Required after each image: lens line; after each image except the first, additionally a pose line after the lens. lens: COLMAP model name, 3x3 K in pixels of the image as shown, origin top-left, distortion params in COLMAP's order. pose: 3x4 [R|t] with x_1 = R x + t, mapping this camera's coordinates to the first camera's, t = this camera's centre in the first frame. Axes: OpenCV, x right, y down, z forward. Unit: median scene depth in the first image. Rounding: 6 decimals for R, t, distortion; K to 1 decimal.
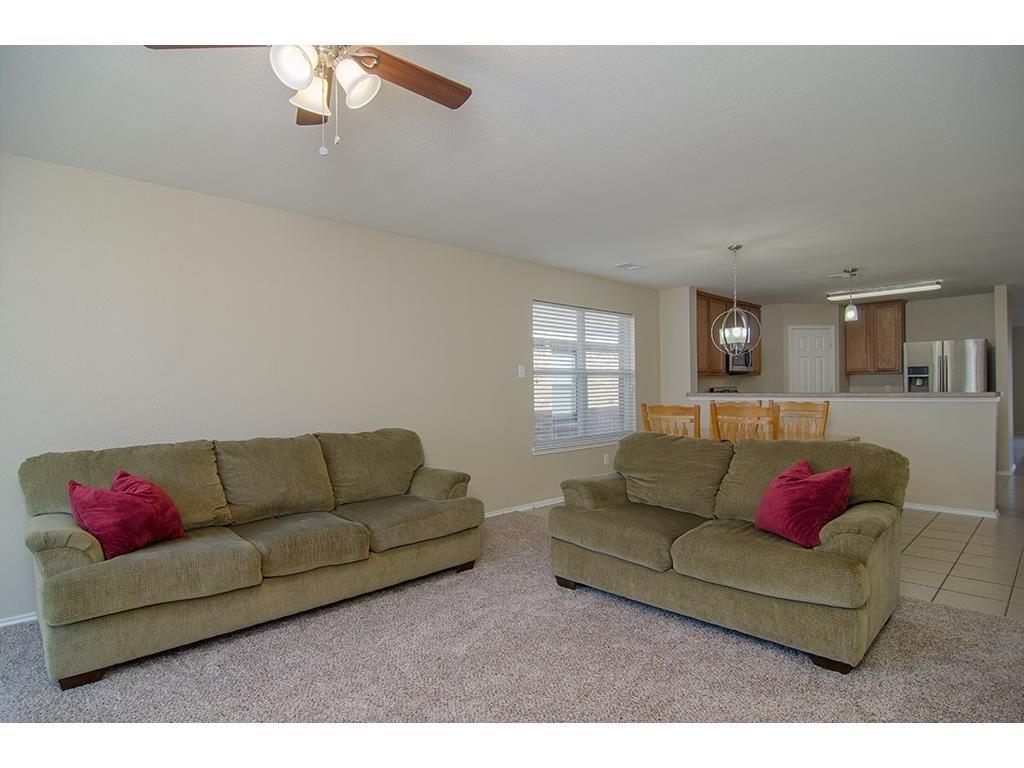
lens RADIAL K [[547.7, 0, 507.6], [0, 547.7, 388.9], [0, 0, 1]] dist [-0.018631, 0.000097]
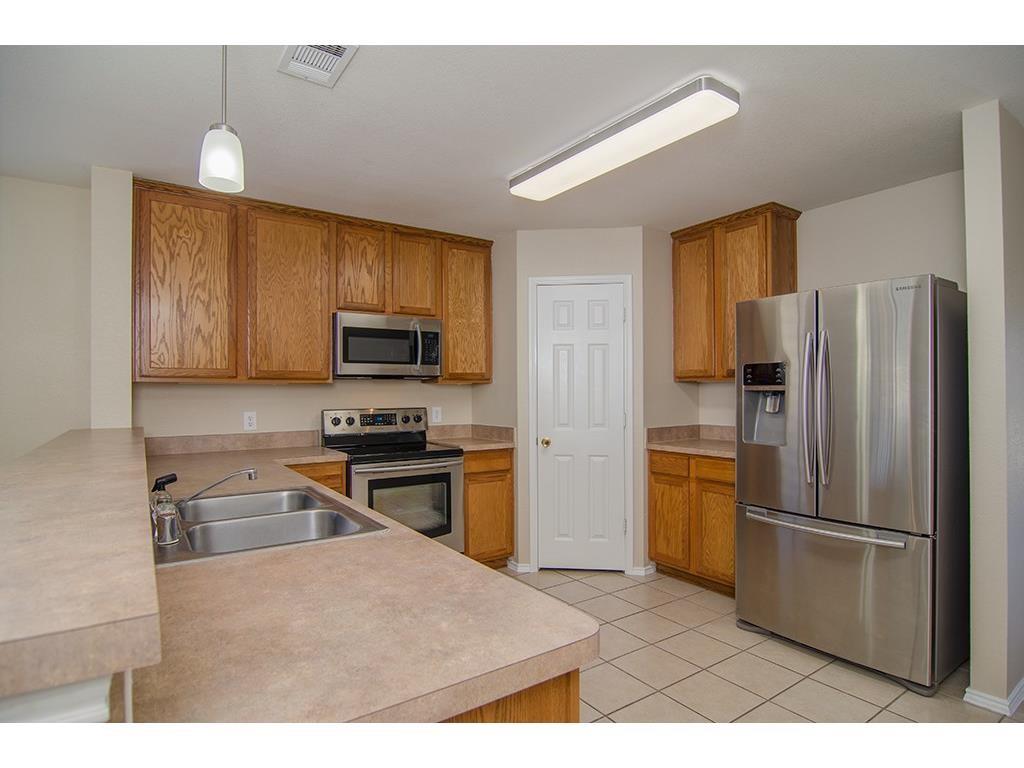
lens RADIAL K [[547.7, 0, 507.6], [0, 547.7, 388.9], [0, 0, 1]] dist [-0.018631, 0.000097]
pose [[0.987819, 0.006812, -0.155459, 0.703688], [-0.008069, 0.999940, -0.007456, -0.020851], [0.155399, 0.008620, 0.987814, 0.653617]]
